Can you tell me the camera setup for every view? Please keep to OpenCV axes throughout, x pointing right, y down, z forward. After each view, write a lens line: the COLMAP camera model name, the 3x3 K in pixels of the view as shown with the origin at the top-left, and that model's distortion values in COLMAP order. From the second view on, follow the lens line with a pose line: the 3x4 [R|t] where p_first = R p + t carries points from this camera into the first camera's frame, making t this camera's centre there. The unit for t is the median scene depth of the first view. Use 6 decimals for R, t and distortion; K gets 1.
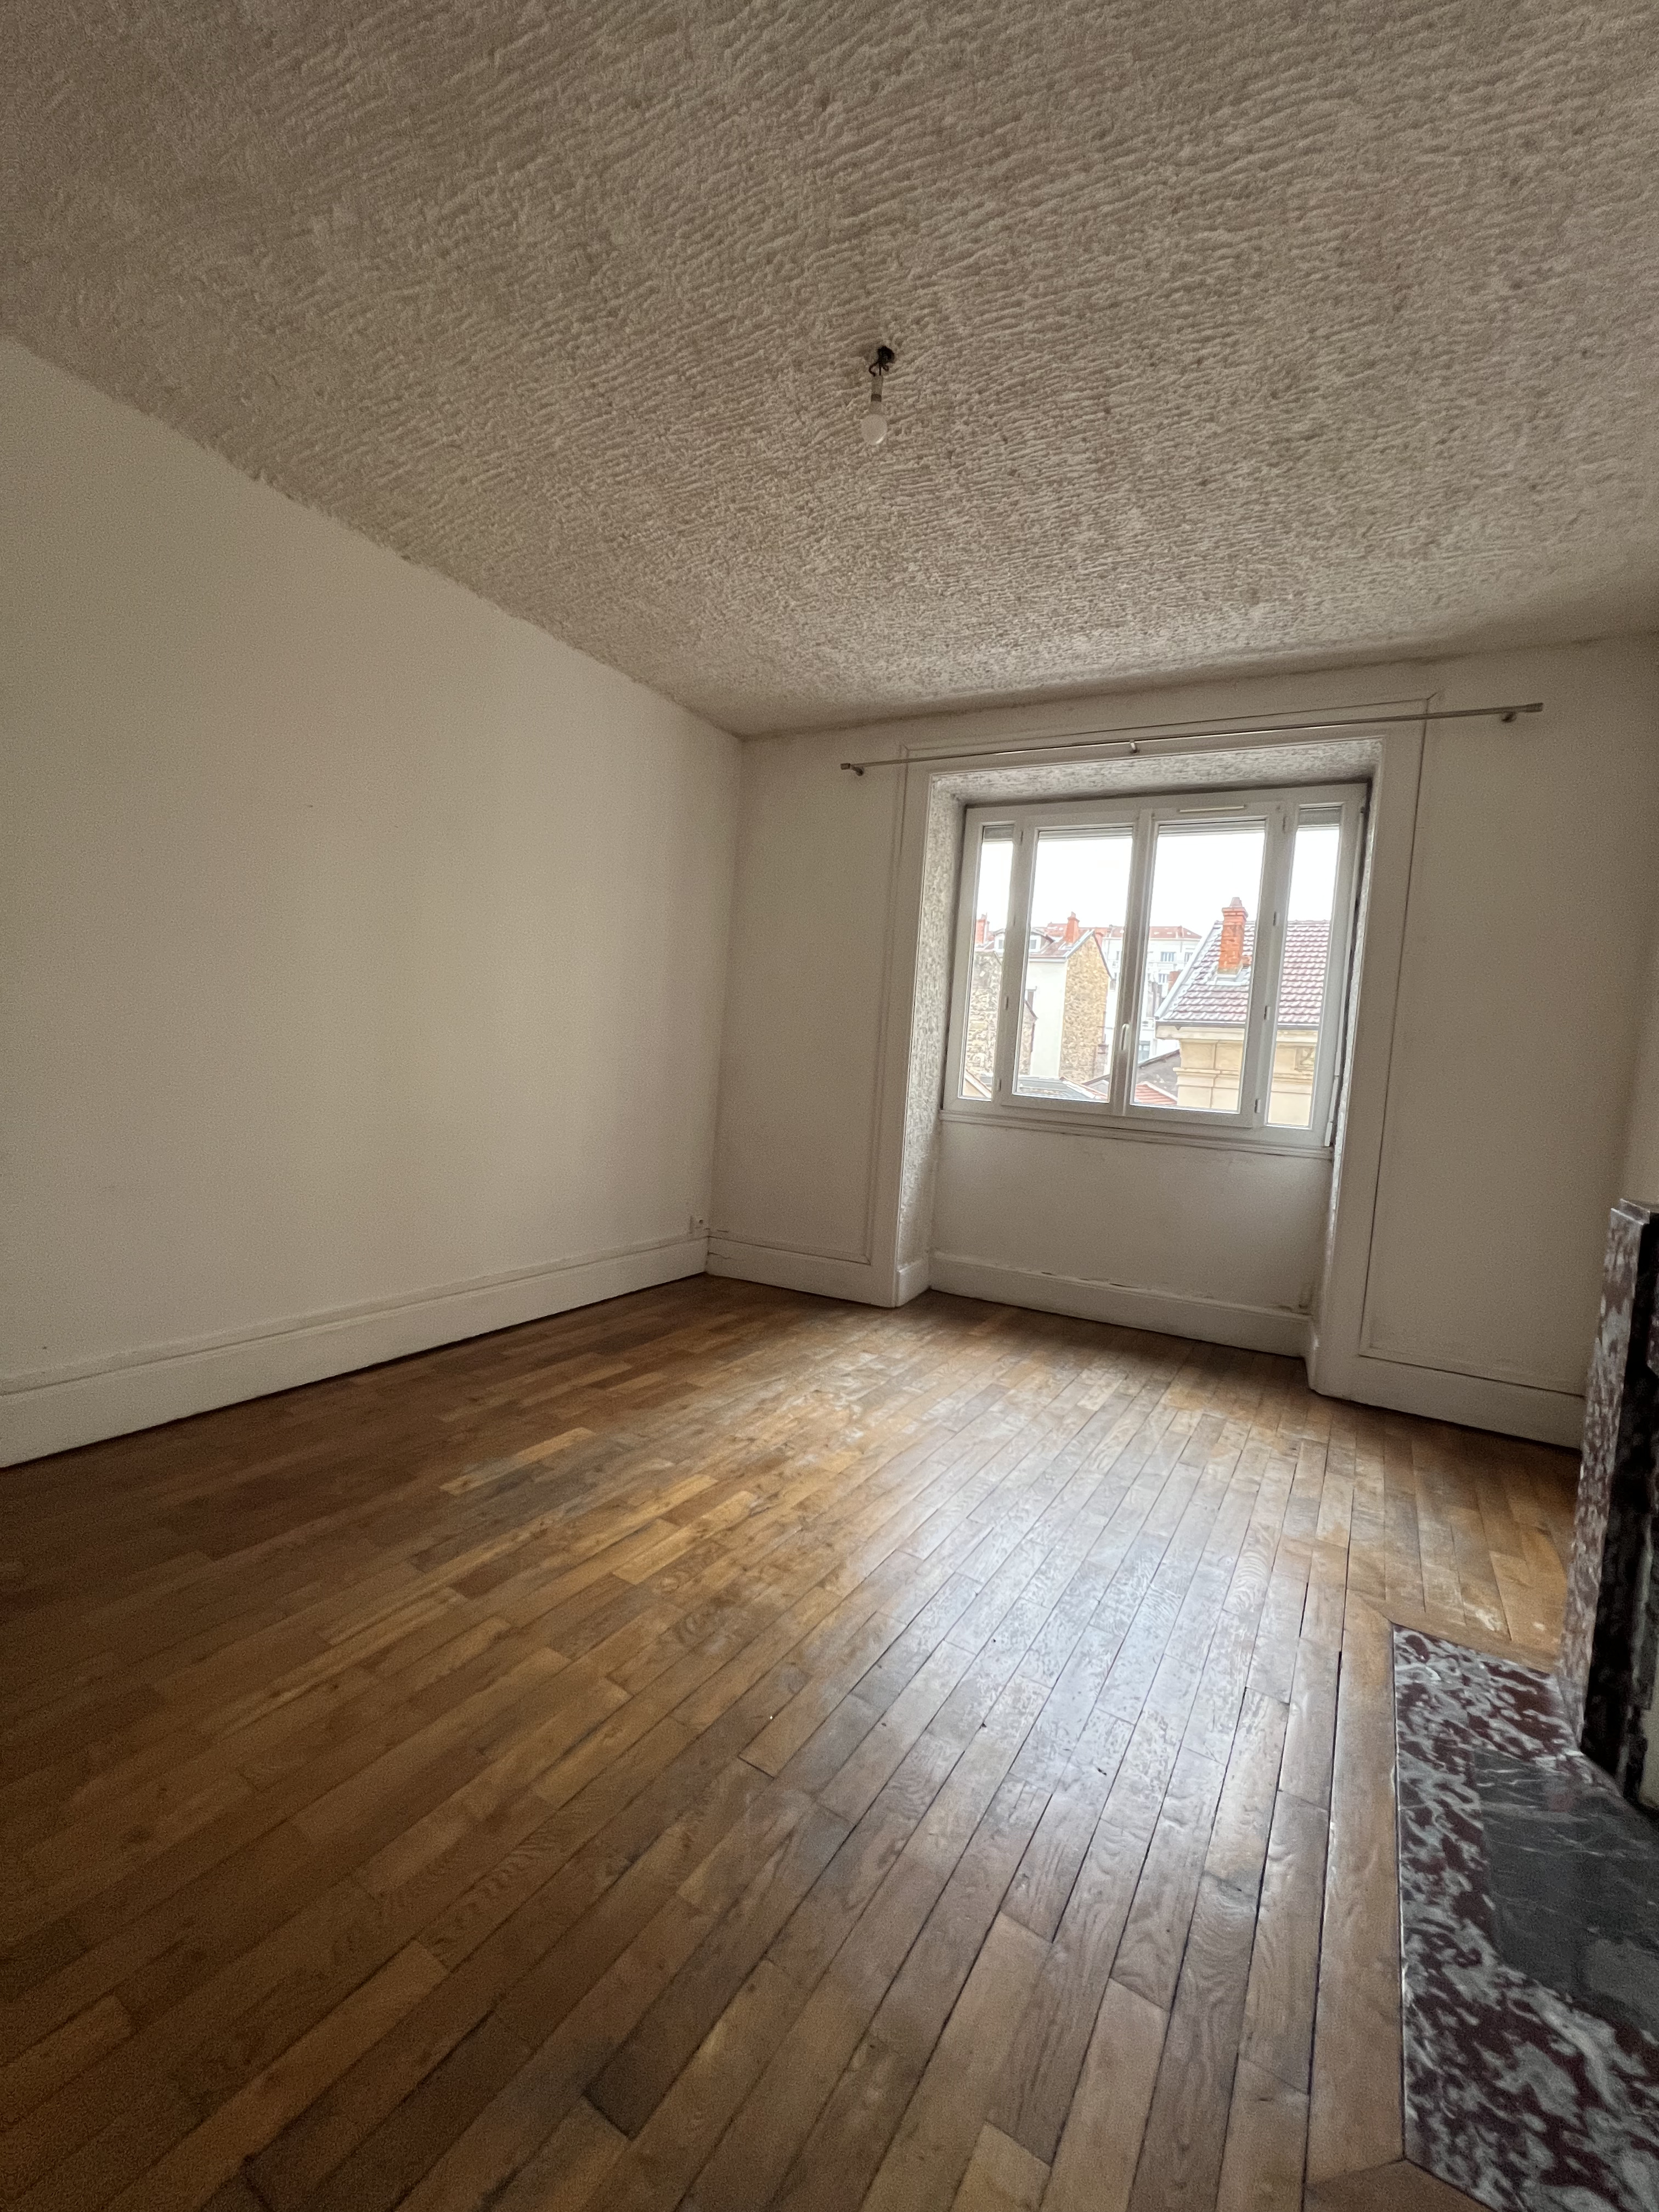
lens RADIAL K [[883.9, 0, 826.0], [0, 883.9, 1109.6], [0, 0, 1]] dist [-0.000299, 0.000374]
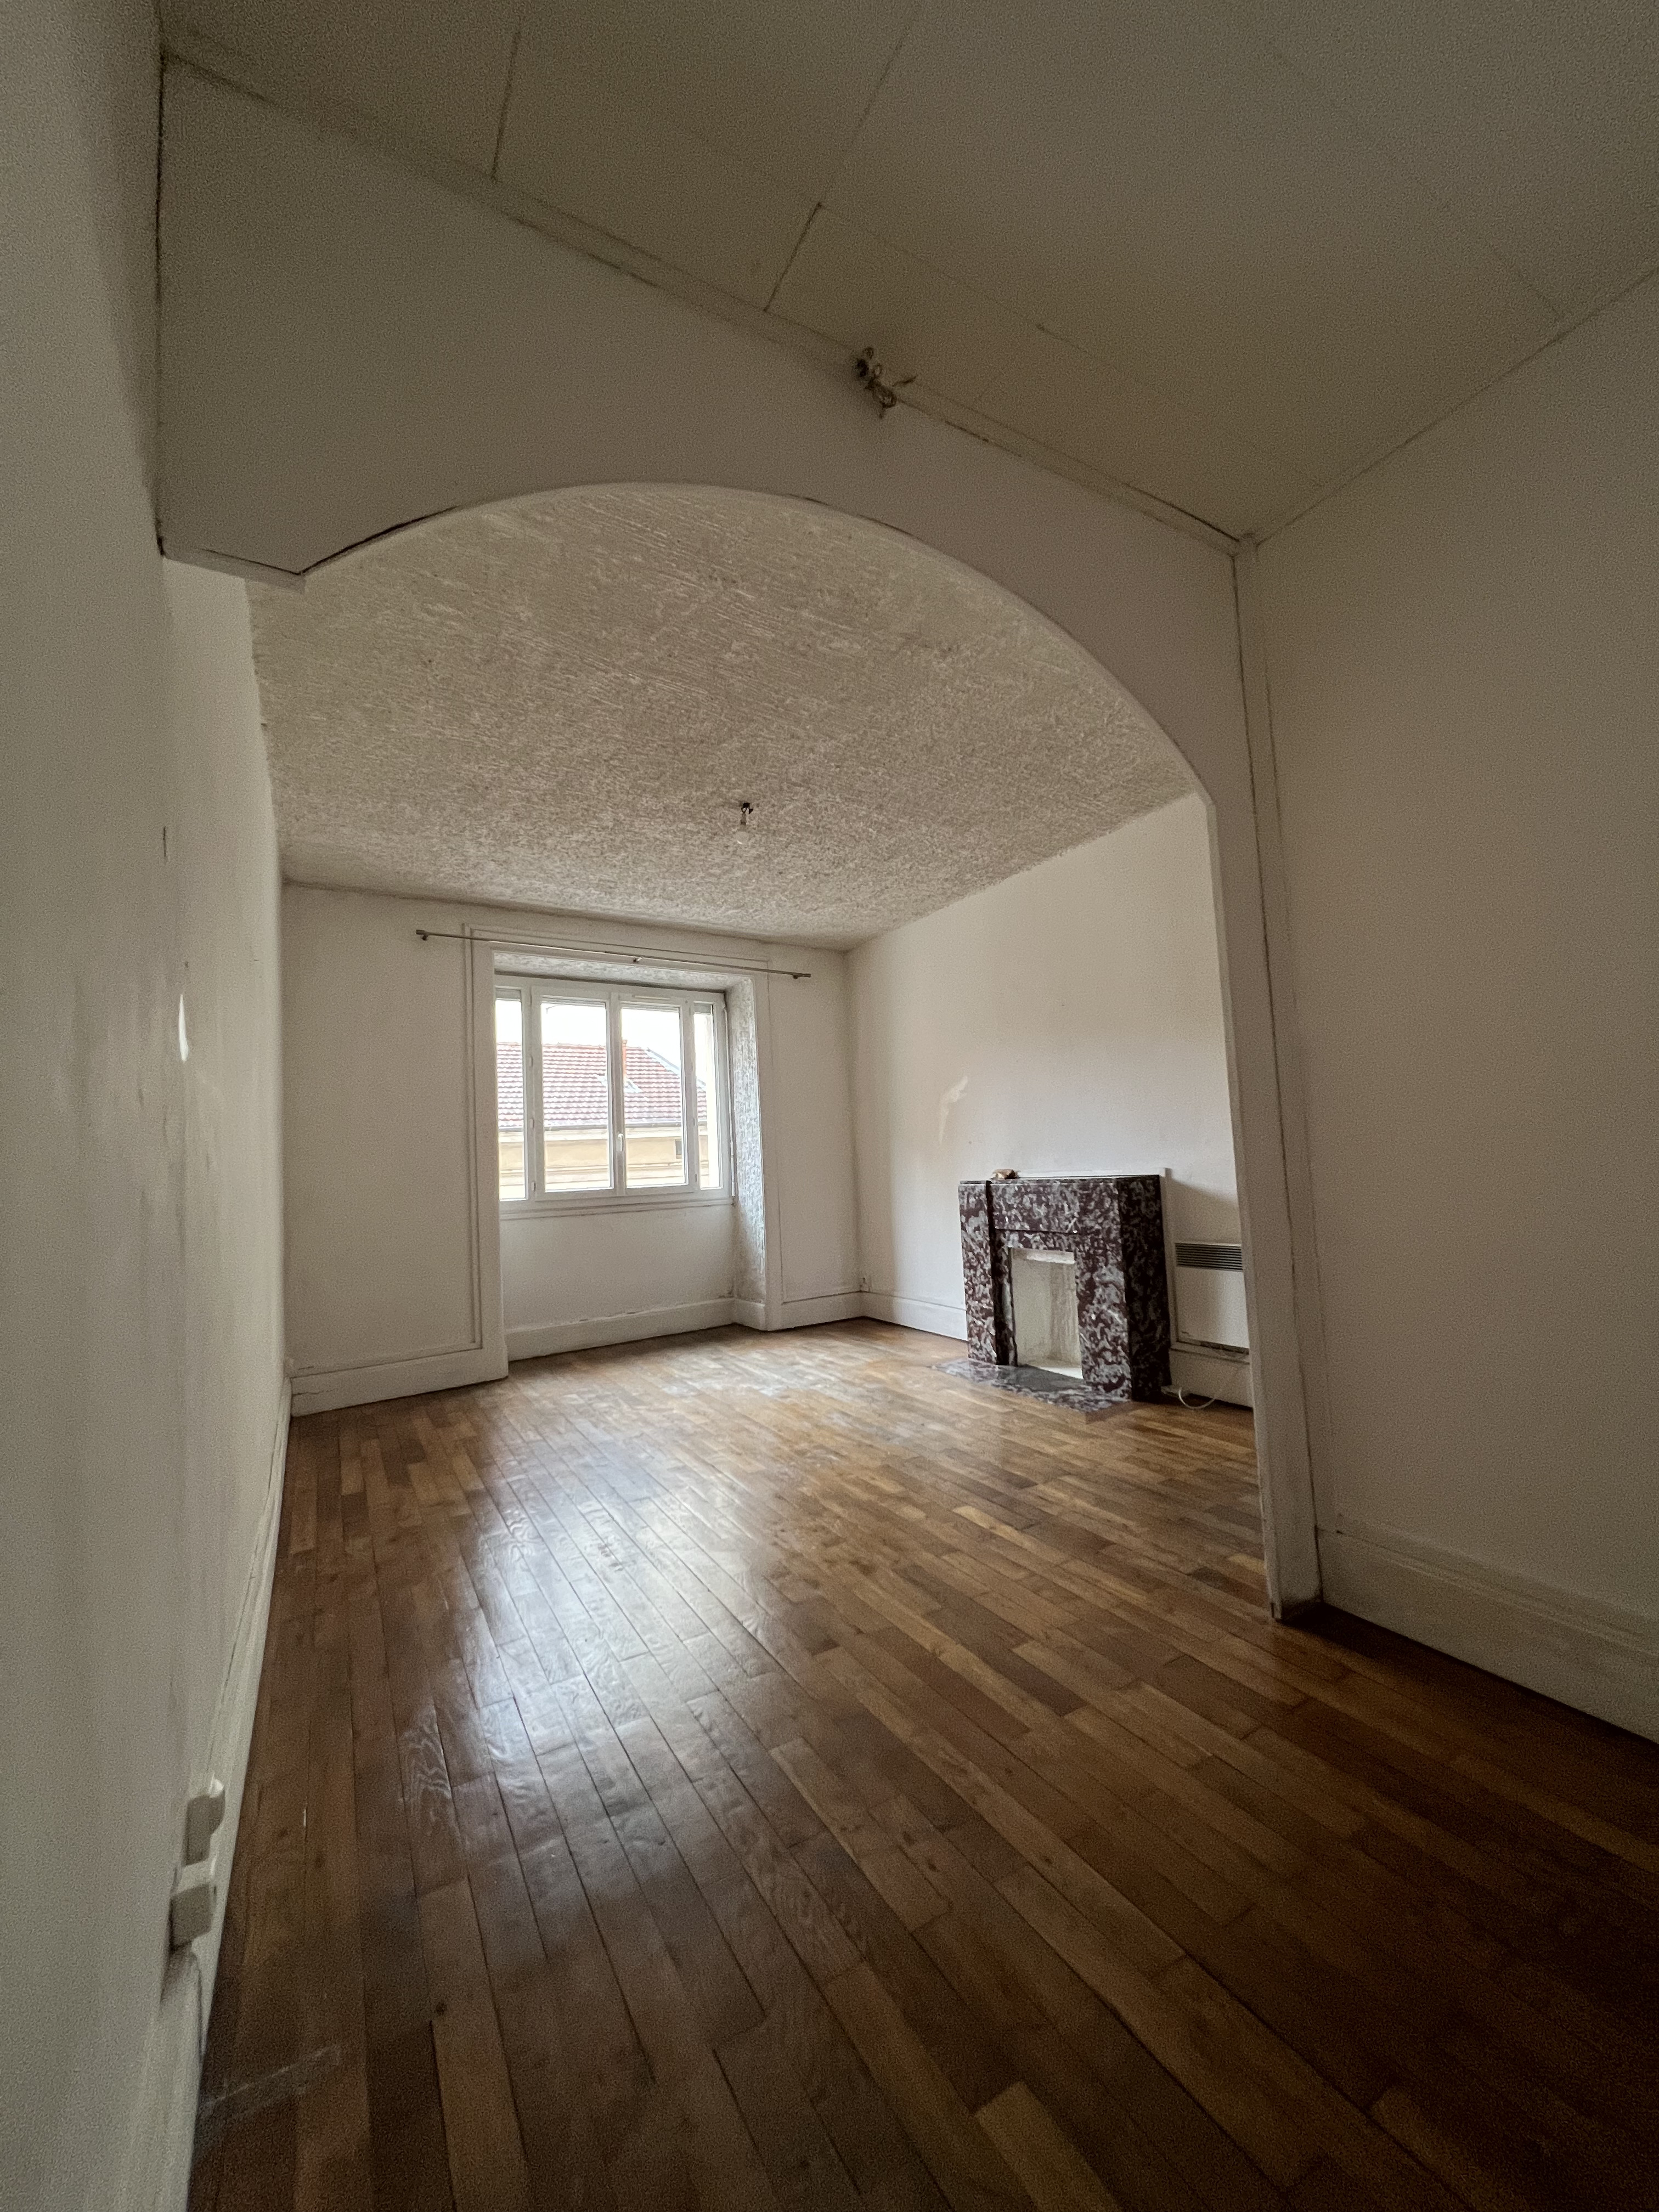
lens RADIAL K [[883.9, 0, 827.2], [0, 883.9, 1107.1], [0, 0, 1]] dist [-0.000299, 0.000374]
pose [[0.470157, -0.029772, 0.882080, -0.984450], [0.136374, 0.989878, -0.039278, -0.043474], [-0.871983, 0.138760, 0.469459, -0.003430]]
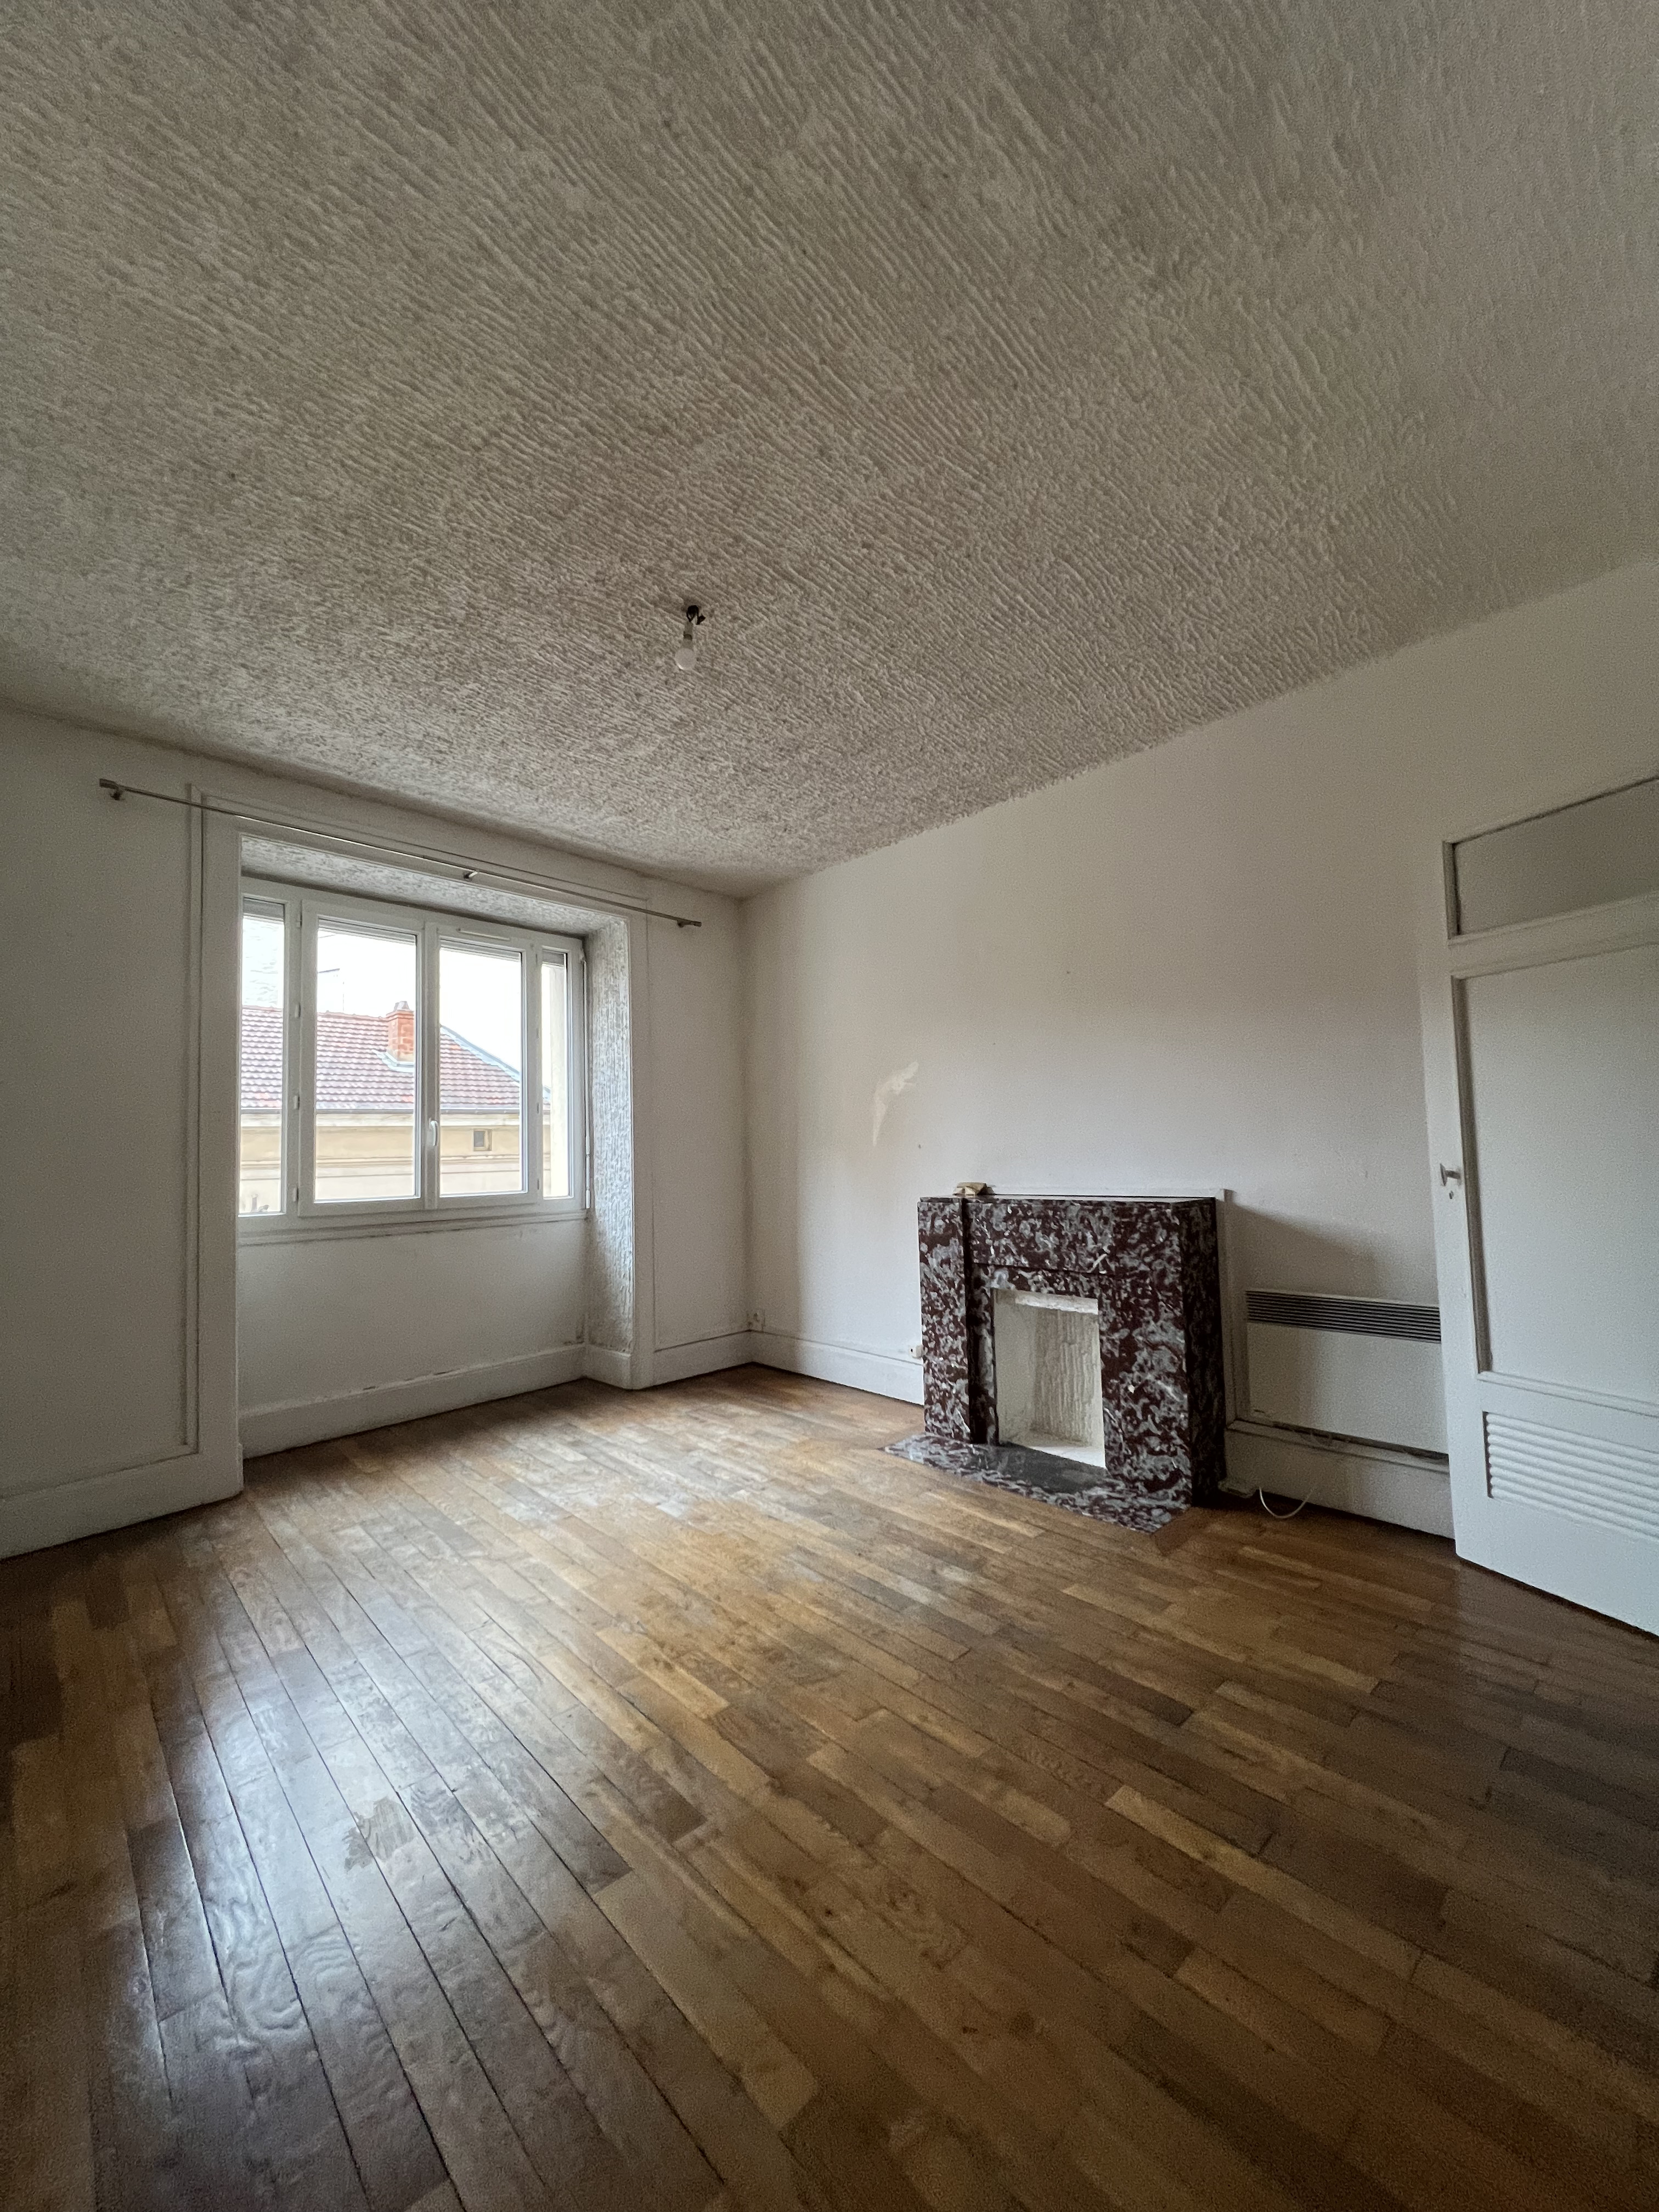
lens RADIAL K [[883.9, 0, 827.6], [0, 883.9, 1107.6], [0, 0, 1]] dist [-0.000299, 0.000374]
pose [[0.262295, -0.021126, 0.964756, -0.676862], [0.106107, 0.994330, -0.007075, -0.067773], [-0.959136, 0.104223, 0.263050, 0.334039]]
